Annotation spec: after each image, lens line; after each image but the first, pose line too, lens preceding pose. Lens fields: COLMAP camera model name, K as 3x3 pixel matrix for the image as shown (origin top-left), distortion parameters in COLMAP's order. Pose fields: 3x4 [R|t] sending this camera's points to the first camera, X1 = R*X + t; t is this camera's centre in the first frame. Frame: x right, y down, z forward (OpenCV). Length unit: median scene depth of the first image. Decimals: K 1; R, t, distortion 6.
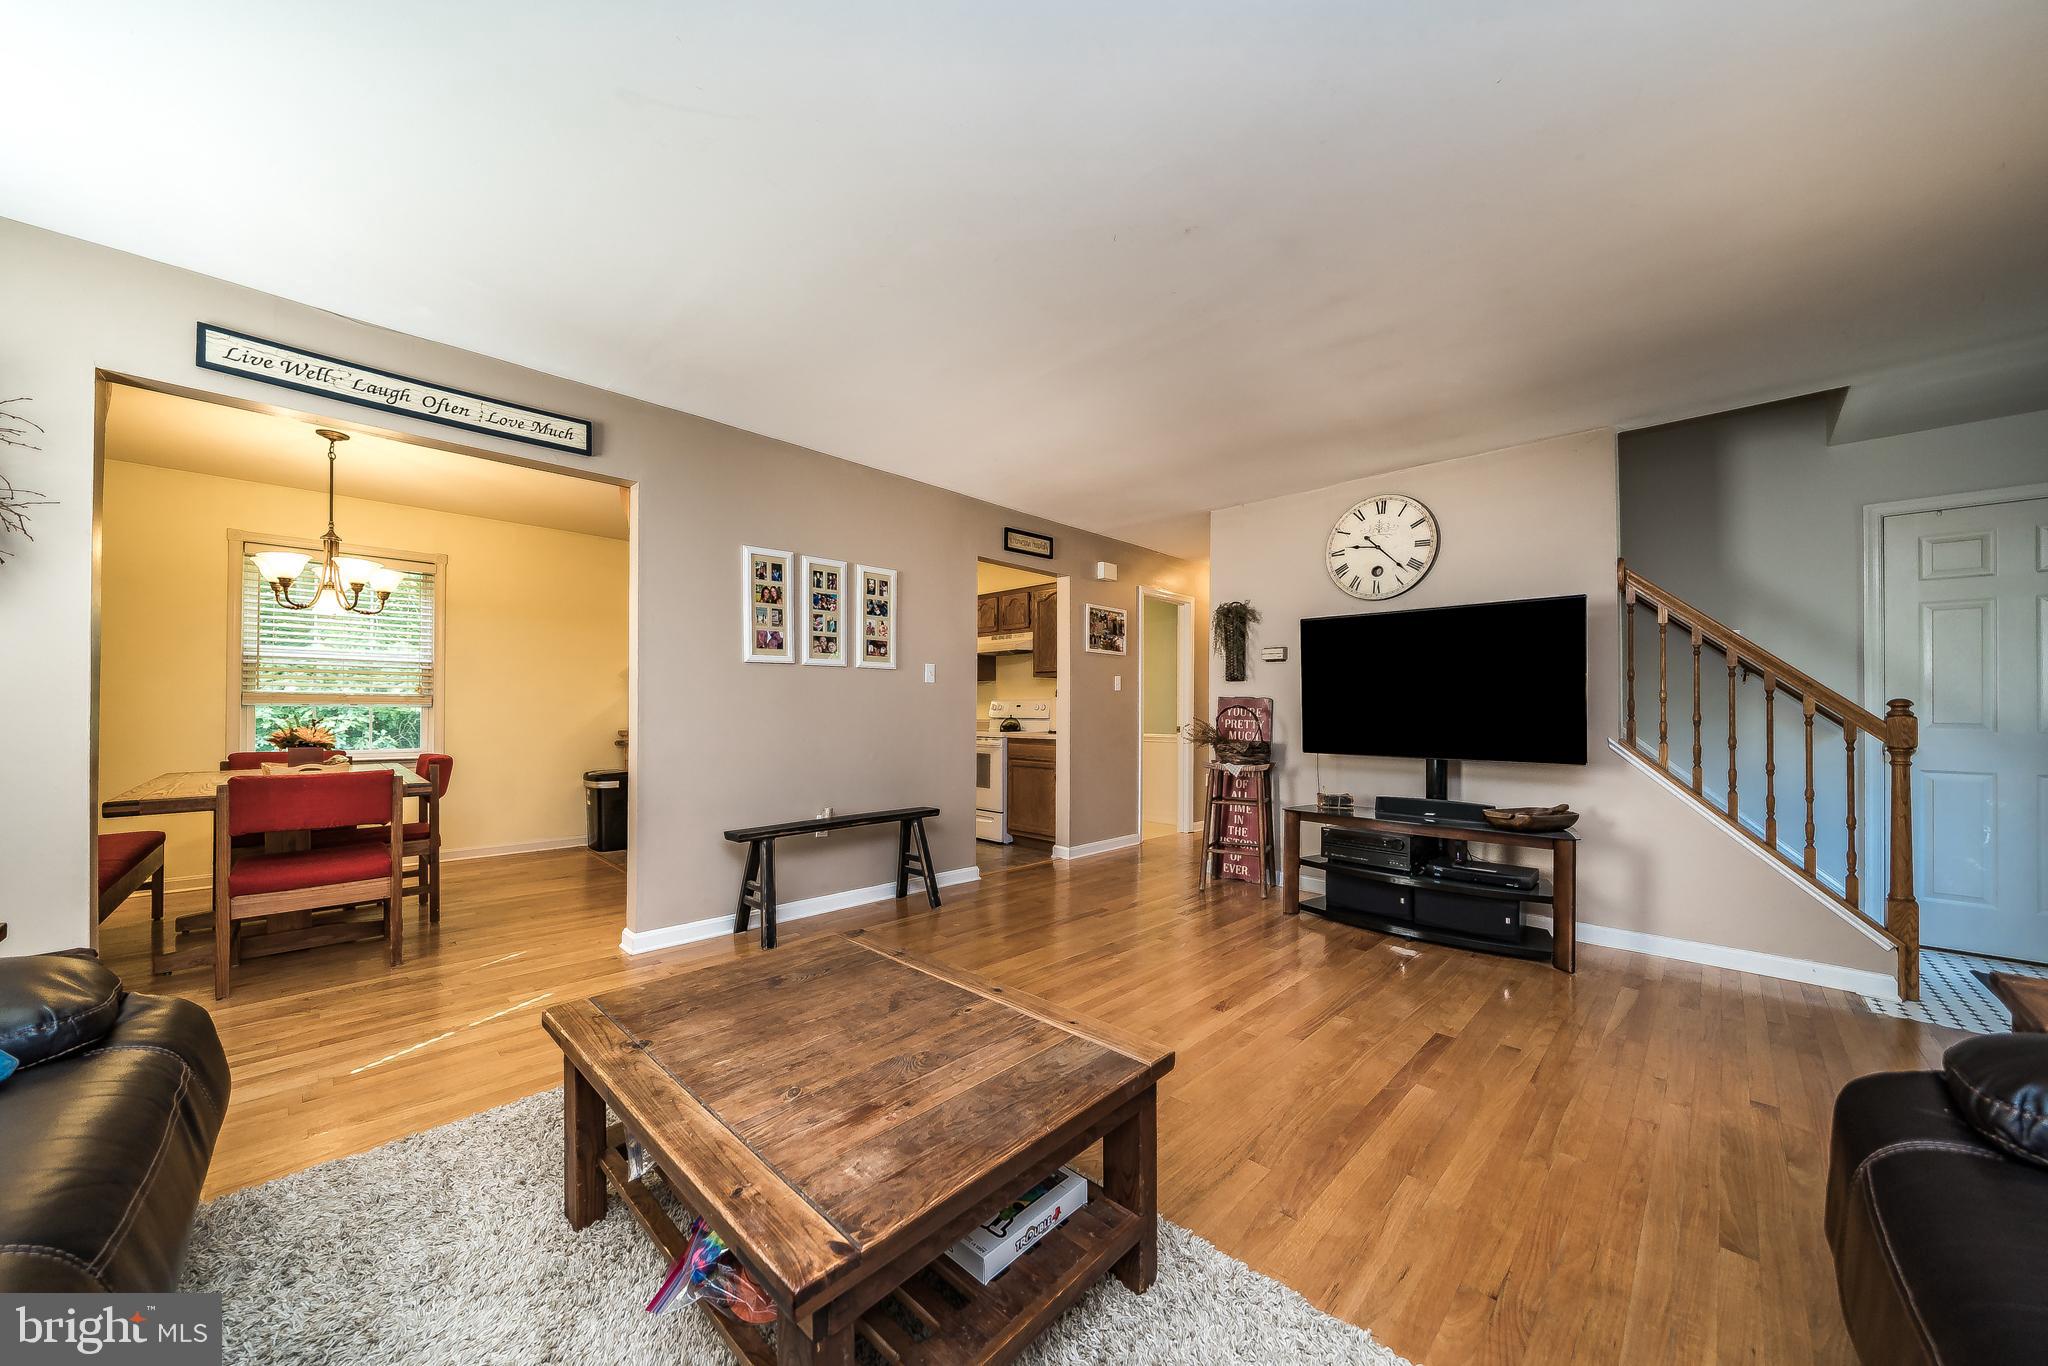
lens RADIAL K [[716.0, 0, 949.9], [0, 716.0, 711.6], [0, 0, 1]] dist [-0.001255, -0.000489]
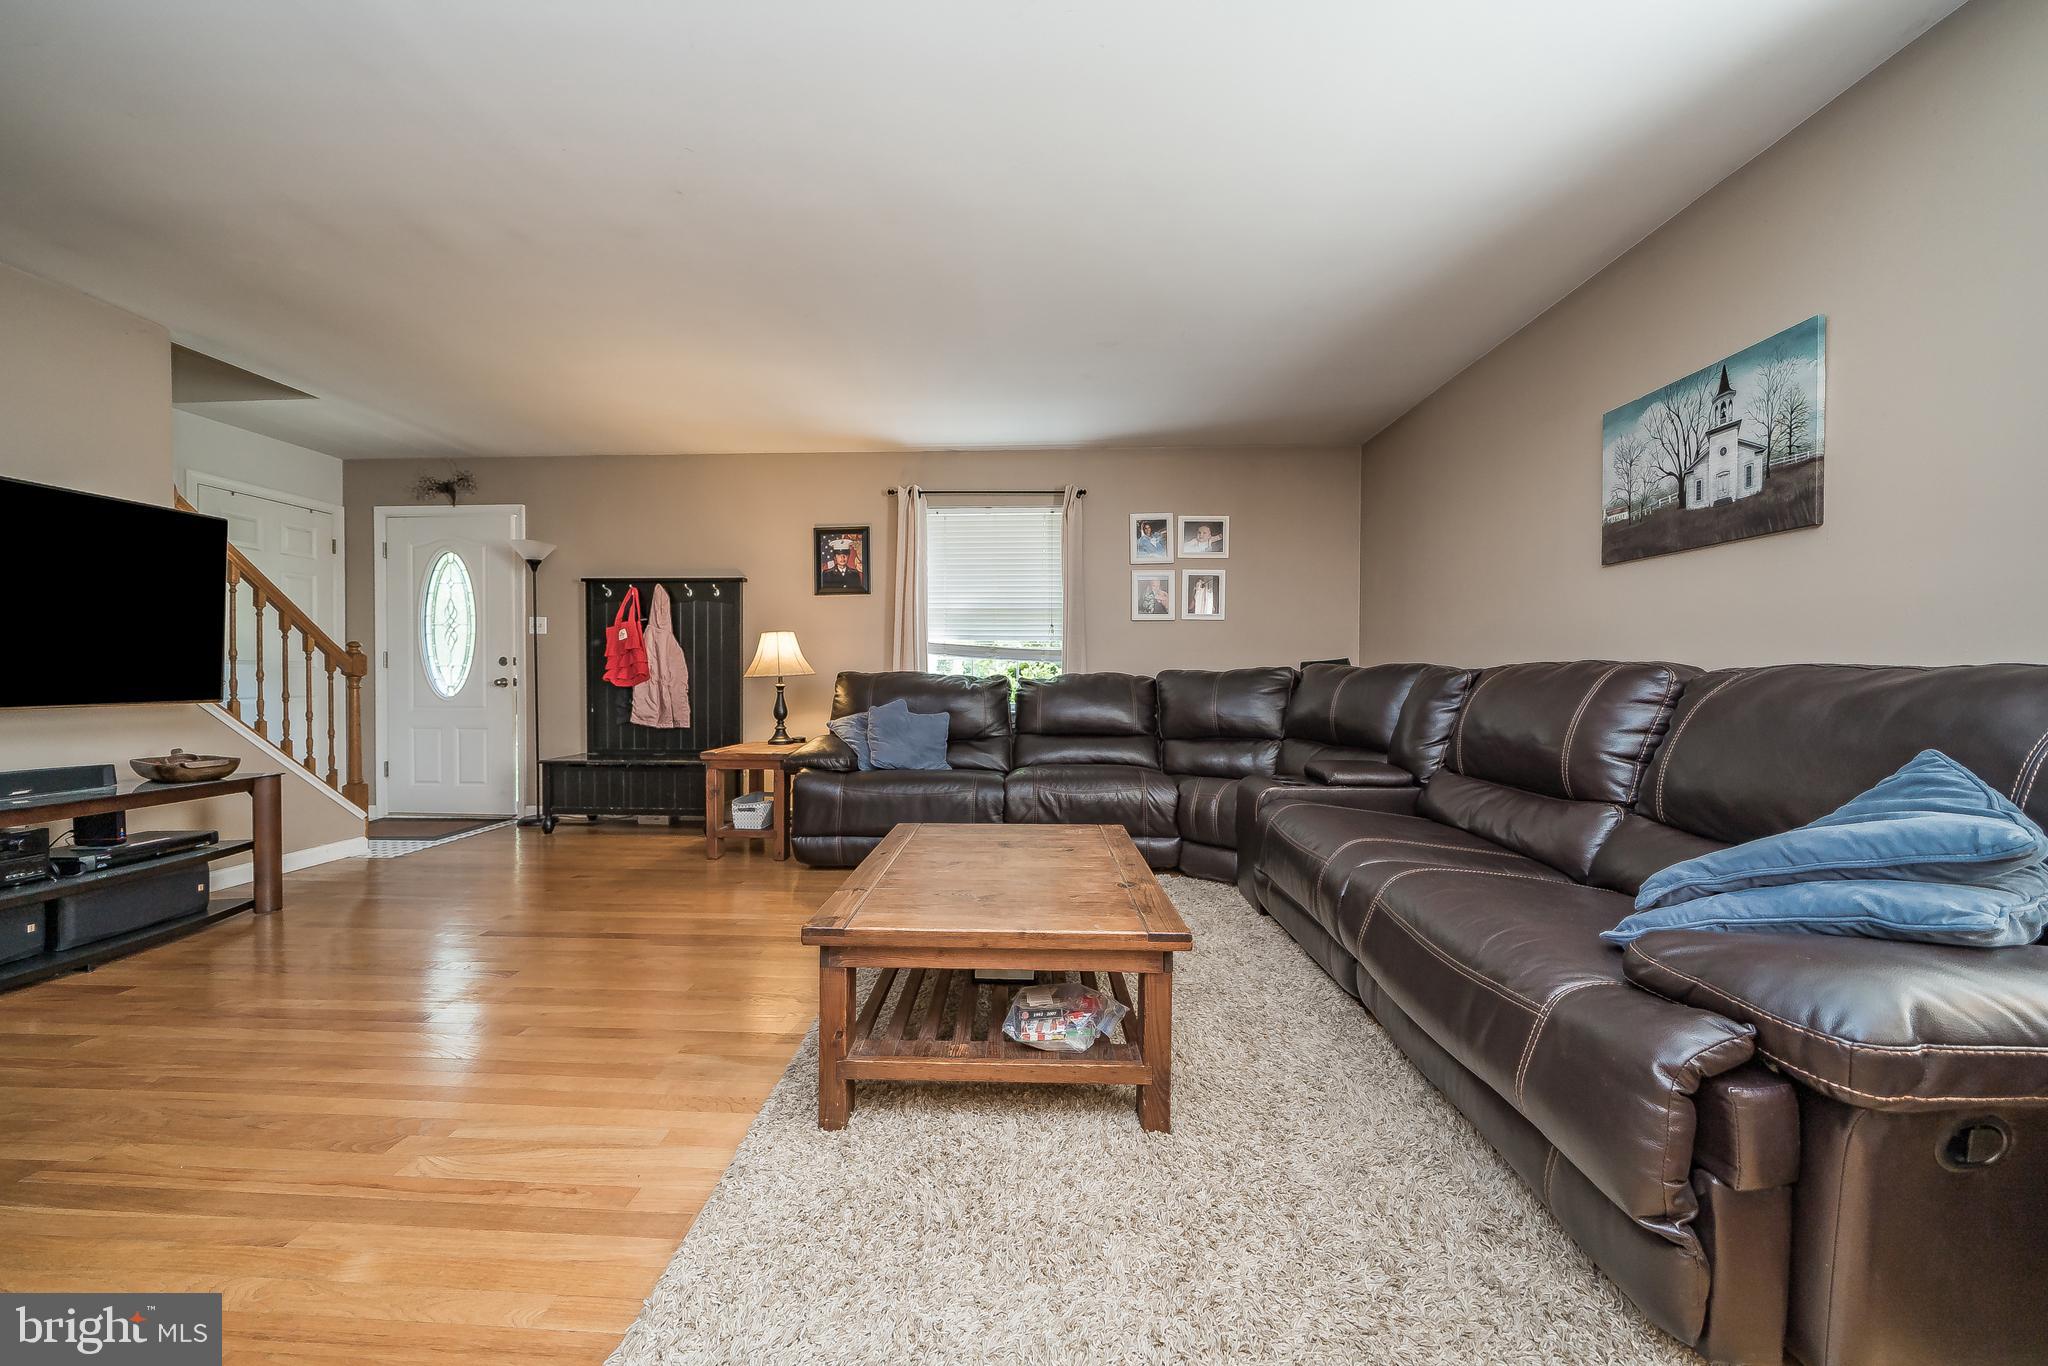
lens RADIAL K [[716.0, 0, 1034.1], [0, 716.0, 683.1], [0, 0, 1]] dist [-0.001255, -0.000489]
pose [[-0.712734, -0.017356, 0.701220, -0.442681], [-0.010842, 0.999847, 0.013728, 0.024614], [-0.701351, 0.002182, -0.712813, 0.738359]]
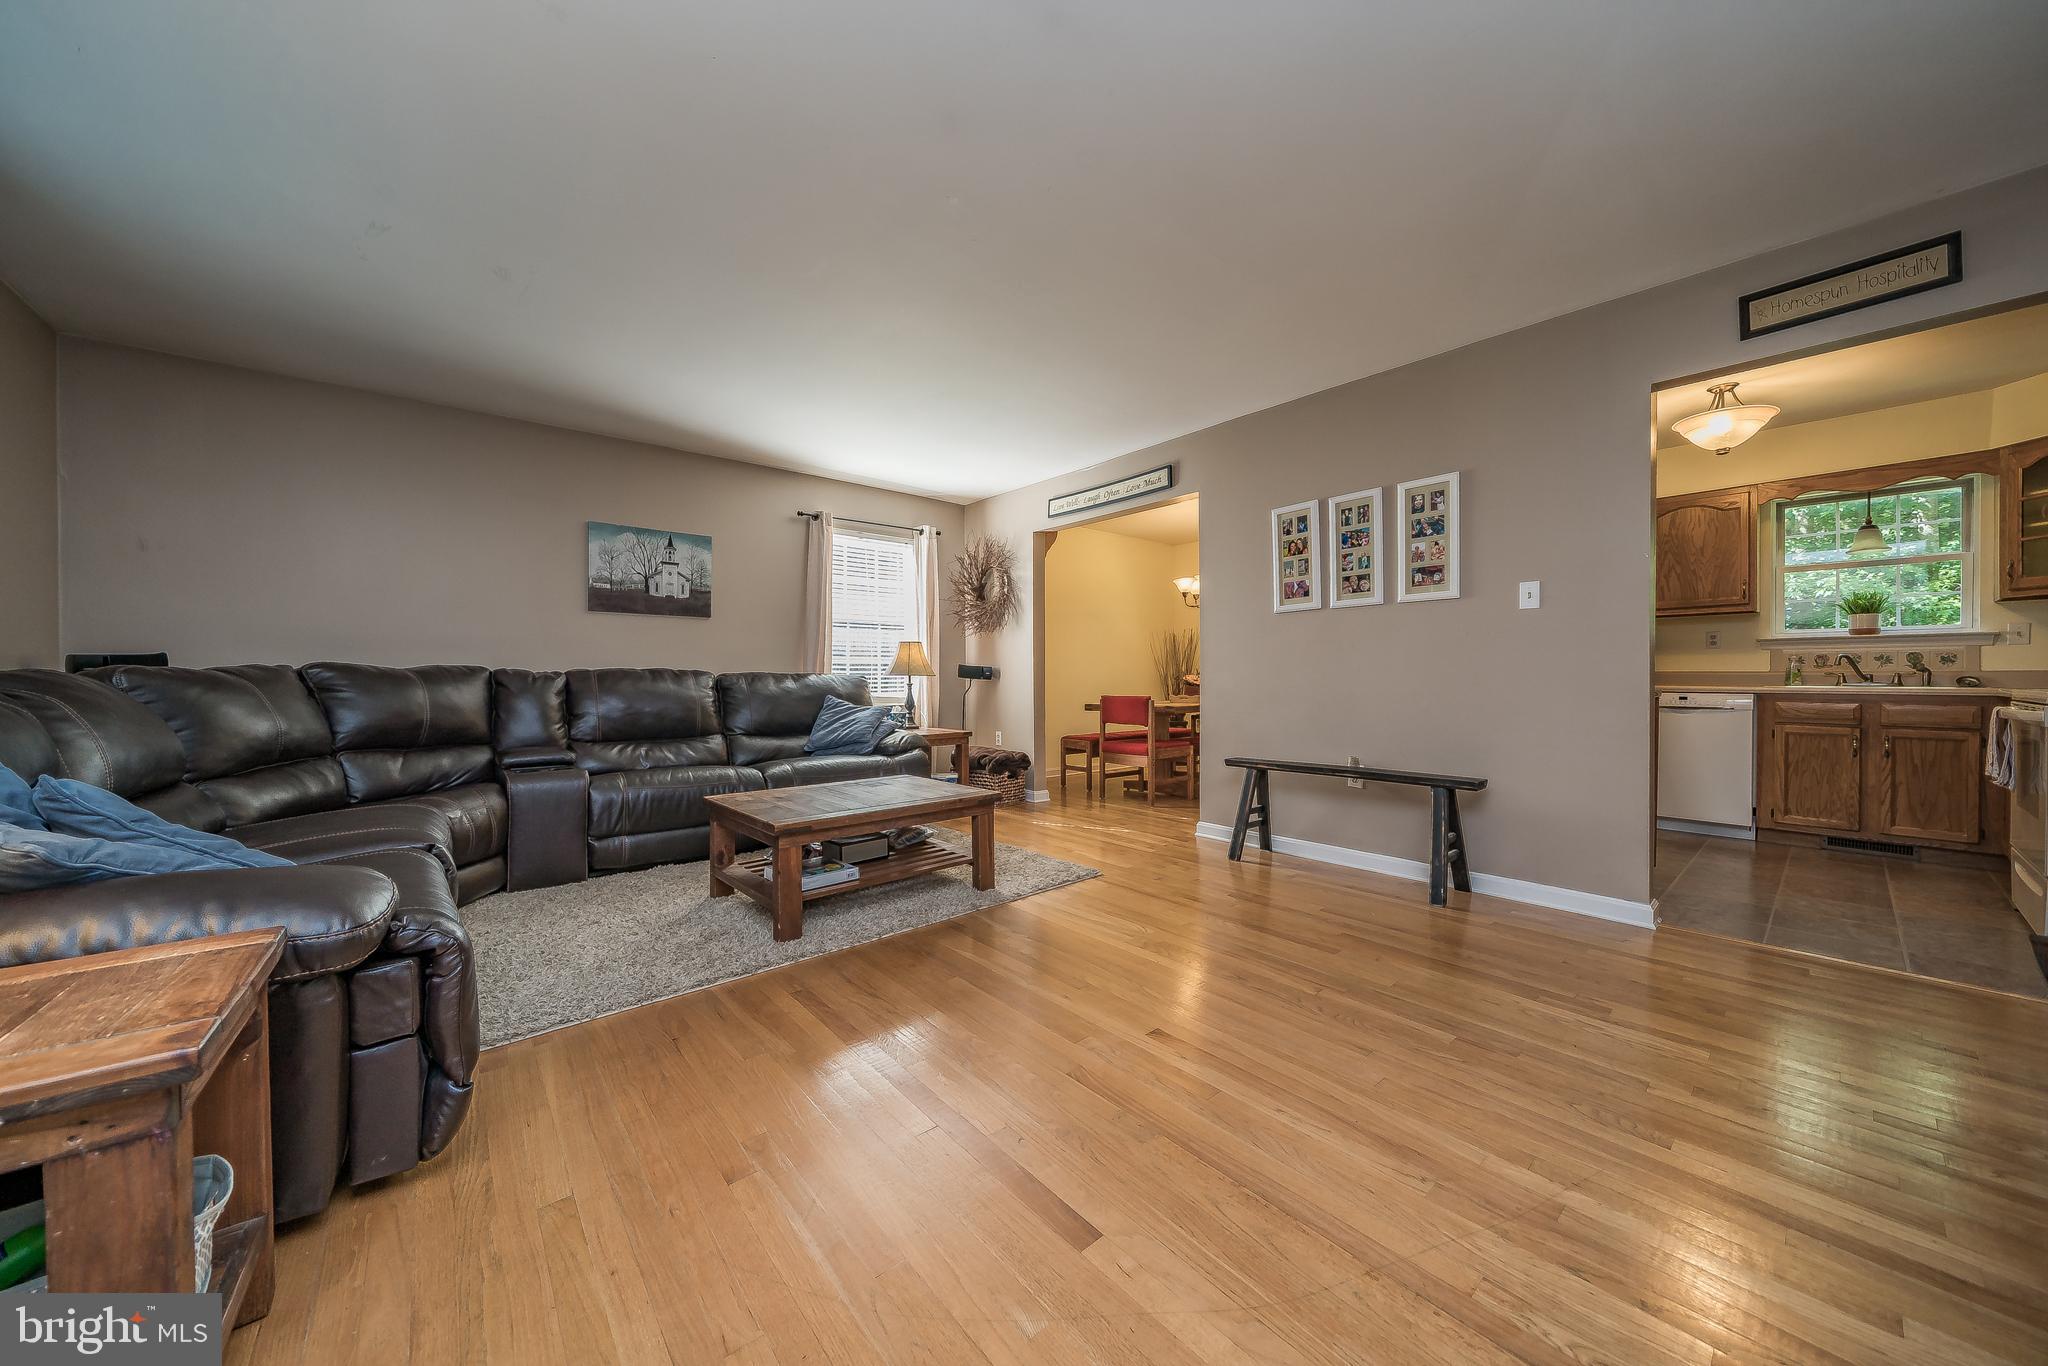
lens RADIAL K [[716.0, 0, 1013.9], [0, 716.0, 682.1], [0, 0, 1]] dist [-0.001255, -0.000489]
pose [[-0.042507, -0.000644, -0.999096, 0.792752], [0.005067, 0.999987, -0.000860, 0.034516], [0.999083, -0.005099, -0.042503, 0.595298]]
